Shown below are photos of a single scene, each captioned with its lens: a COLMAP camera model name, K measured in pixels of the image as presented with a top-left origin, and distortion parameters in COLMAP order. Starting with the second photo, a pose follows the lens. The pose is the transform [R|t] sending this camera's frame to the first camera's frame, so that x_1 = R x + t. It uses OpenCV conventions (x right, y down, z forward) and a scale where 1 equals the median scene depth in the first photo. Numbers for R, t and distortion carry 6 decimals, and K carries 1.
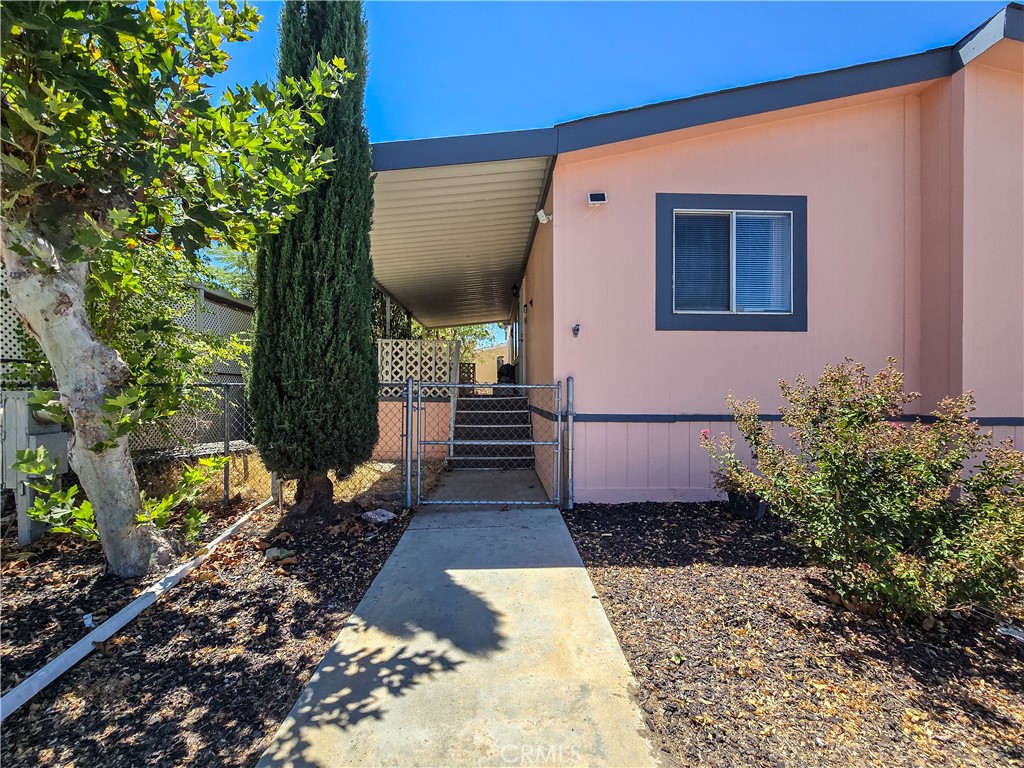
lens RADIAL K [[448.8, 0, 508.3], [0, 448.8, 380.8], [0, 0, 1]] dist [0.000794, -0.000163]
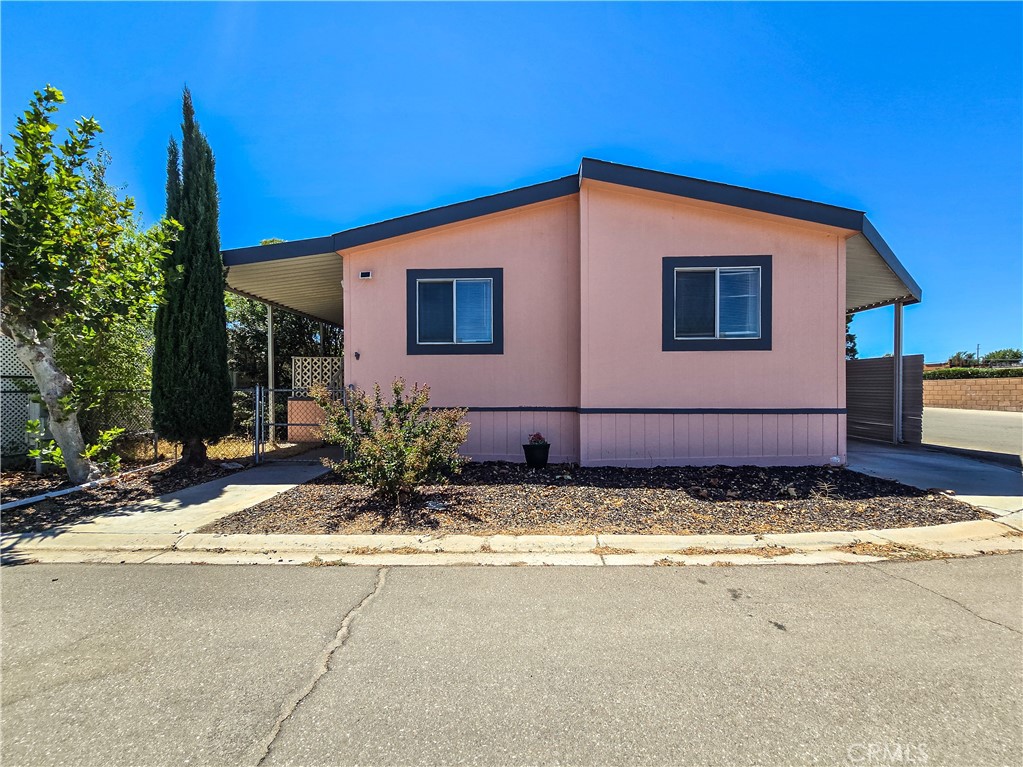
lens RADIAL K [[447.0, 0, 511.5], [0, 447.0, 383.5], [0, 0, 1]] dist [0.000052, -0.000017]
pose [[0.996597, -0.006369, -0.082186, 1.075591], [0.006628, 0.999974, 0.002878, -0.016674], [0.082166, -0.003413, 0.996613, -0.725244]]
